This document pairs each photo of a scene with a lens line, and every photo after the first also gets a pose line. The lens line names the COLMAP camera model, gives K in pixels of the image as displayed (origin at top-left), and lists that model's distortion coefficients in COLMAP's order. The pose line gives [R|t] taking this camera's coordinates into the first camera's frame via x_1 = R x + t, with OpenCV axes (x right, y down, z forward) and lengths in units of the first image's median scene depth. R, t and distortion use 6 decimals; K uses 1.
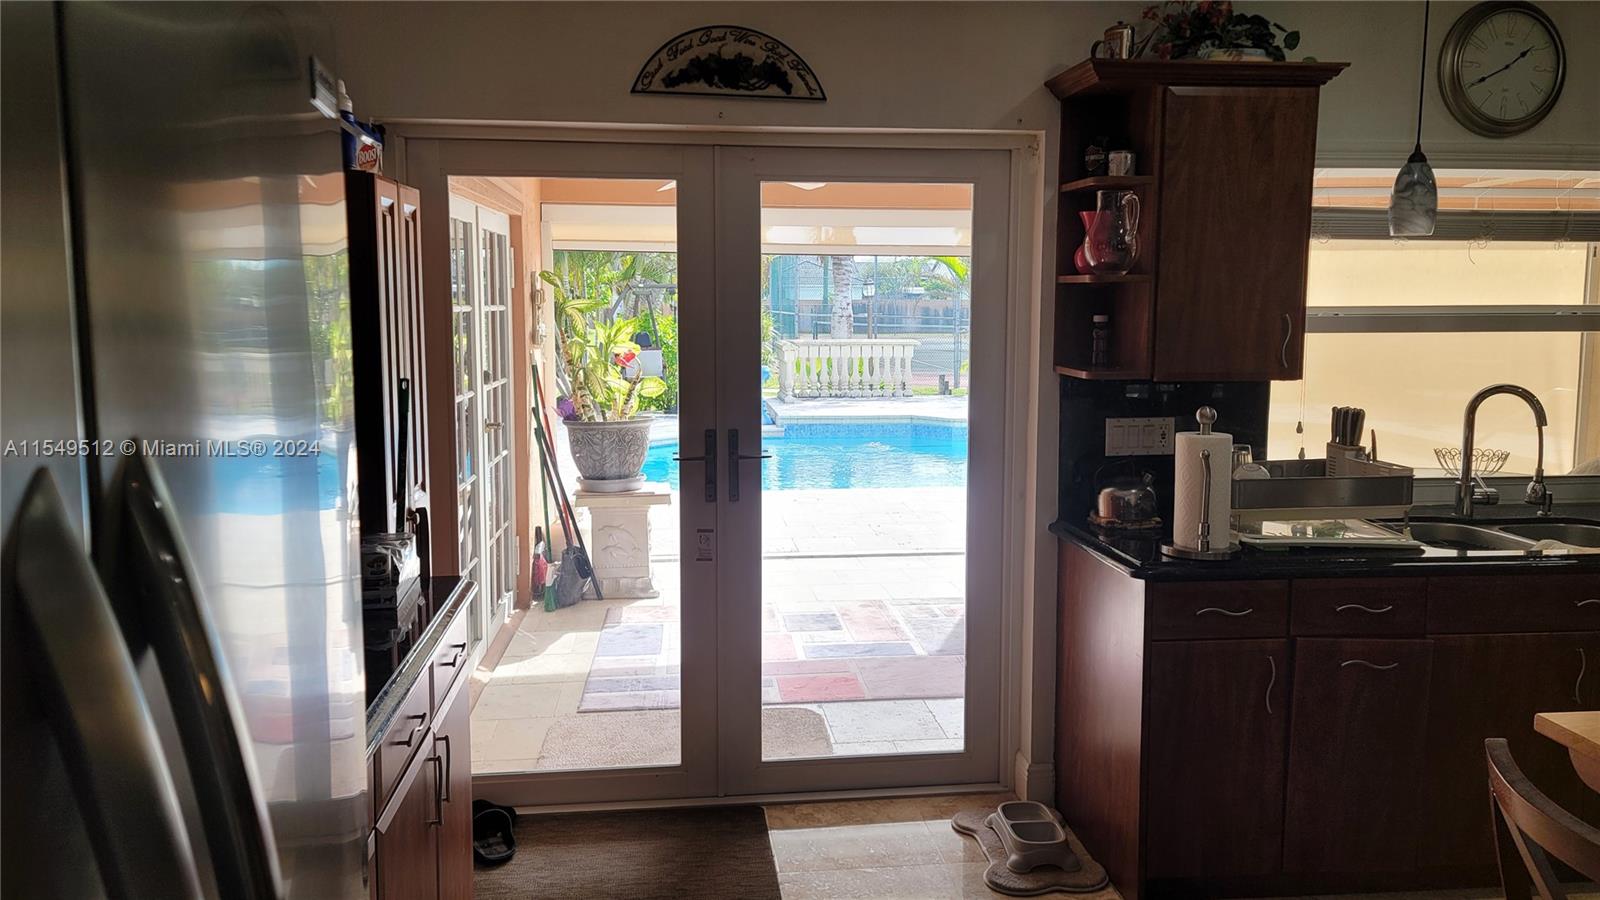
lens RADIAL K [[1183.9, 0, 796.8], [0, 1183.9, 451.7], [0, 0, 1]] dist [0.049389, -0.010014]
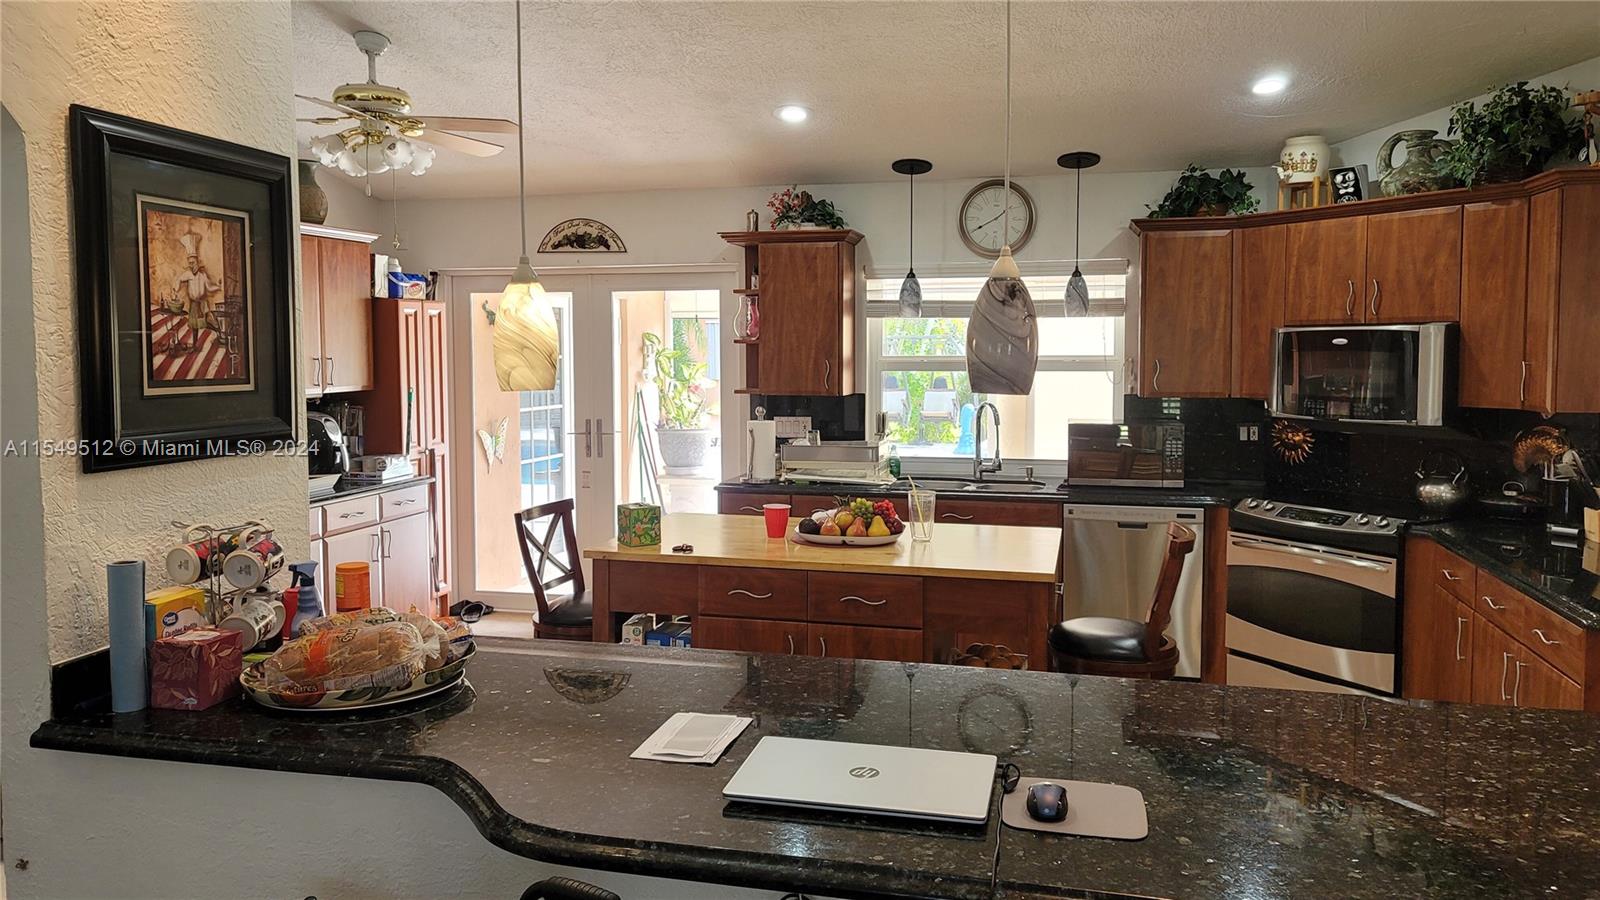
lens RADIAL K [[1183.9, 0, 783.2], [0, 1183.9, 415.4], [0, 0, 1]] dist [0.049389, -0.010014]
pose [[0.932243, 0.015955, -0.361481, 0.990244], [-0.040949, 0.997261, -0.061590, 0.086858], [0.359508, 0.072219, 0.930343, -0.727951]]
